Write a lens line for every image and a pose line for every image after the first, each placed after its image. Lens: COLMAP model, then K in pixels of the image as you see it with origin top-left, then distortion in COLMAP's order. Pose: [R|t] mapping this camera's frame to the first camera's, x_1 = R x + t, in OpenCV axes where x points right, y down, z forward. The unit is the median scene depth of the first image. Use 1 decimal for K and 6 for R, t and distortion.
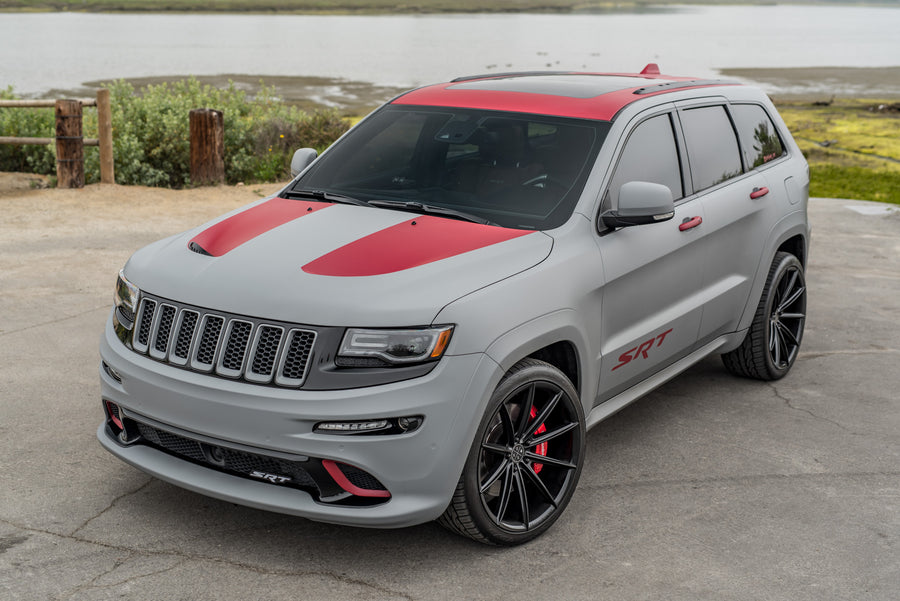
lens RADIAL K [[1296.8, 0, 447.1], [0, 1296.8, 299.7], [0, 0, 1]] dist [0.000464, -0.001472]
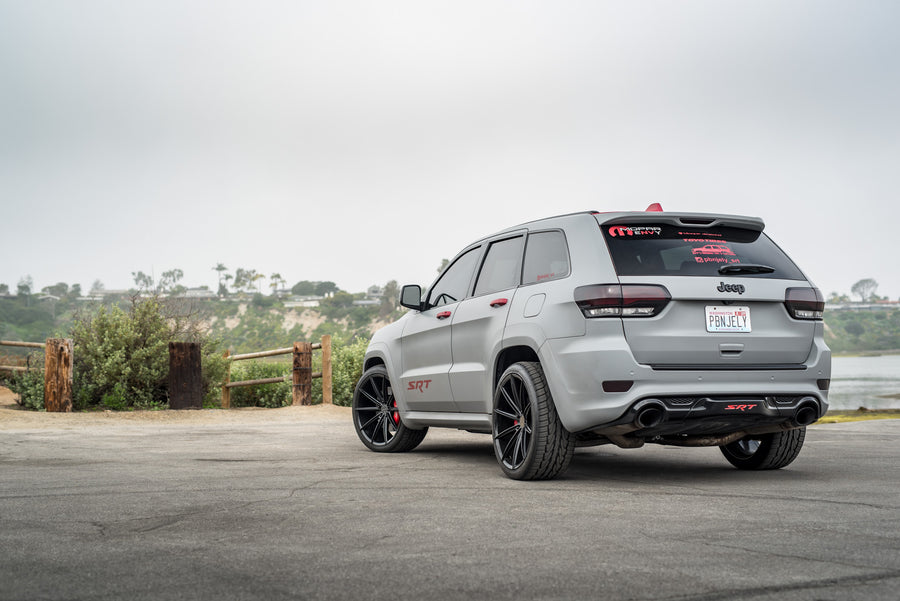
lens RADIAL K [[1255.6, 0, 448.7], [0, 1255.6, 299.6], [0, 0, 1]] dist [-0.002364, -0.003652]
pose [[0.995501, -0.035505, -0.087845, -0.039470], [0.009904, 0.961050, -0.276197, 0.391084], [0.094230, 0.274085, 0.957078, -0.627322]]
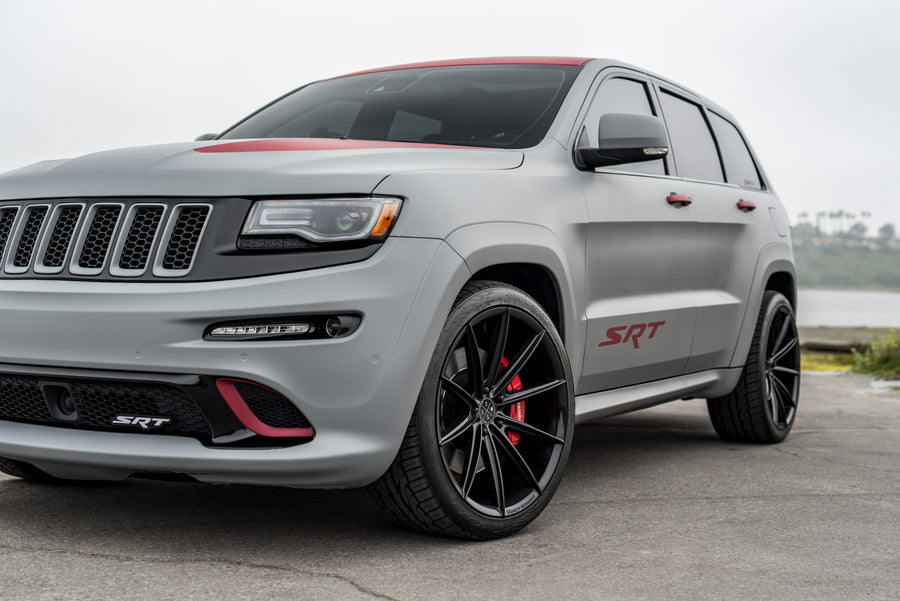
lens RADIAL K [[1290.2, 0, 453.6], [0, 1290.2, 301.5], [0, 0, 1]] dist [-0.000039, -0.015090]
pose [[0.997212, -0.002404, 0.074578, -0.016681], [0.018201, 0.977126, -0.211880, 0.190017], [-0.072363, 0.212647, 0.974446, 0.249562]]
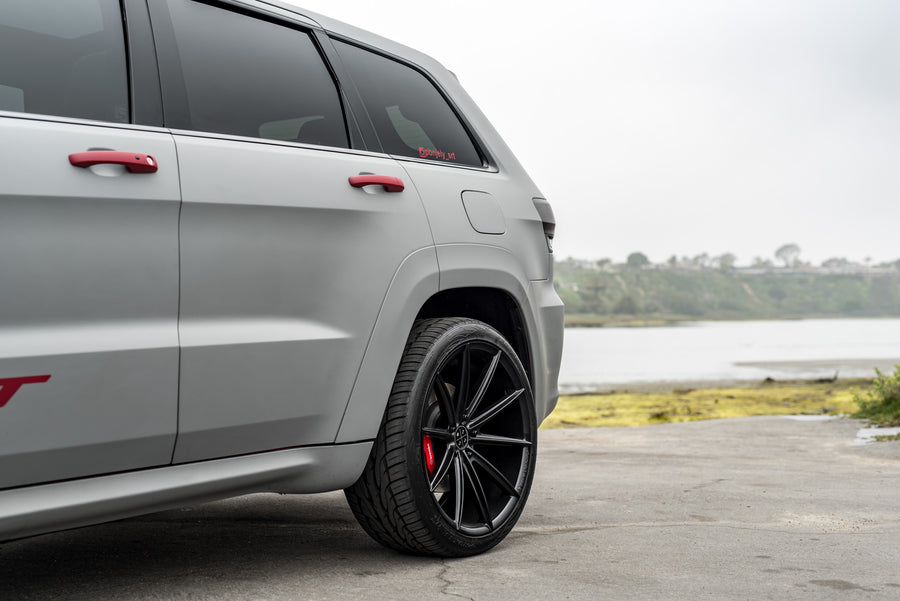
lens RADIAL K [[1255.6, 0, 448.7], [0, 1255.6, 299.6], [0, 0, 1]] dist [-0.002364, -0.003652]
pose [[0.999050, -0.028763, -0.032753, 0.350447], [0.019795, 0.968816, -0.246991, 0.113754], [0.038836, 0.246108, 0.968464, 0.628480]]
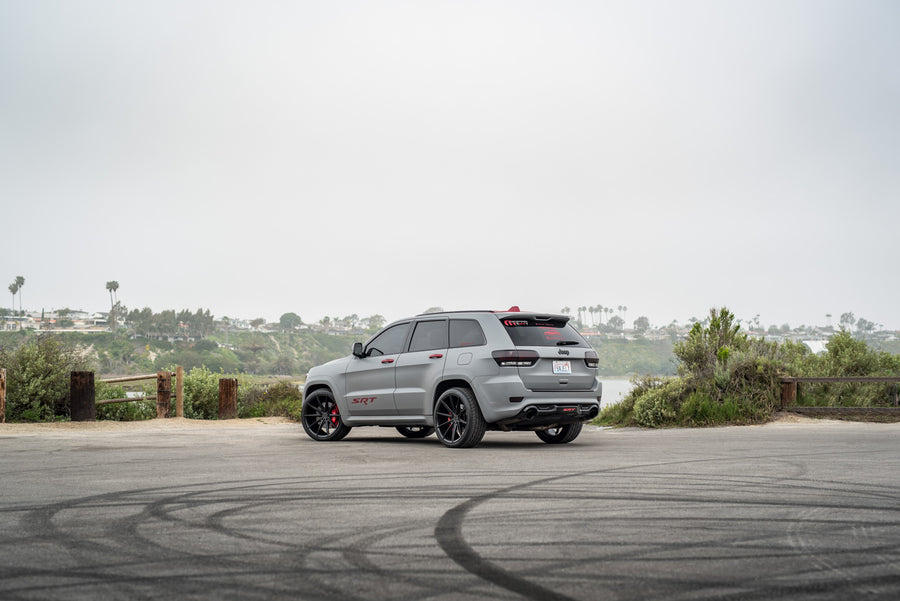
lens RADIAL K [[1255.6, 0, 448.7], [0, 1255.6, 299.6], [0, 0, 1]] dist [-0.002364, -0.003652]
pose [[0.969879, -0.011227, 0.243327, -0.748468], [0.080972, 0.956990, -0.278593, 0.643269], [-0.229734, 0.289904, 0.929074, -1.826093]]
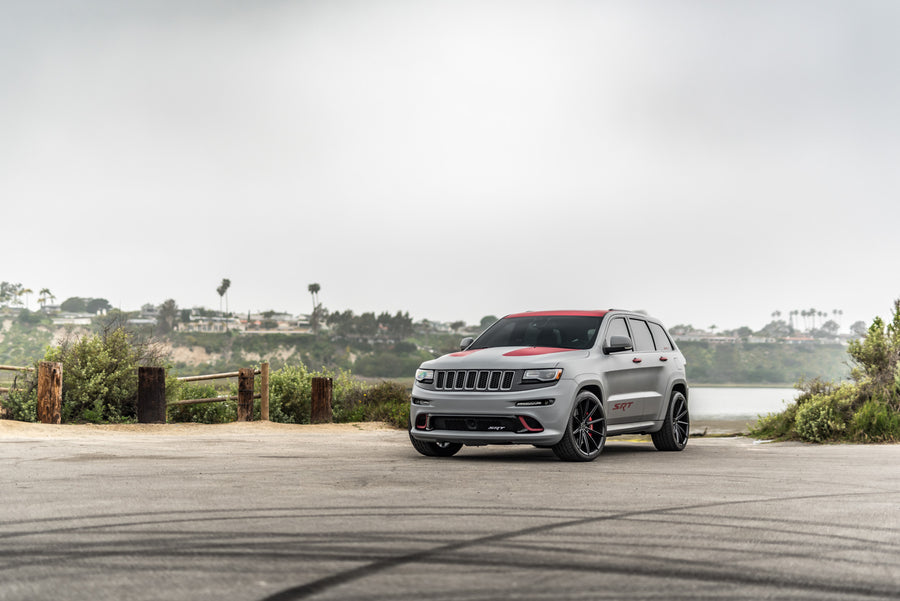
lens RADIAL K [[1273.9, 0, 450.1], [0, 1273.9, 300.5], [0, 0, 1]] dist [-0.005418, -0.009708]
pose [[0.996134, -0.009049, 0.087384, -0.390815], [0.034068, 0.956631, -0.289302, 0.546927], [-0.080977, 0.291160, 0.953241, -1.348821]]
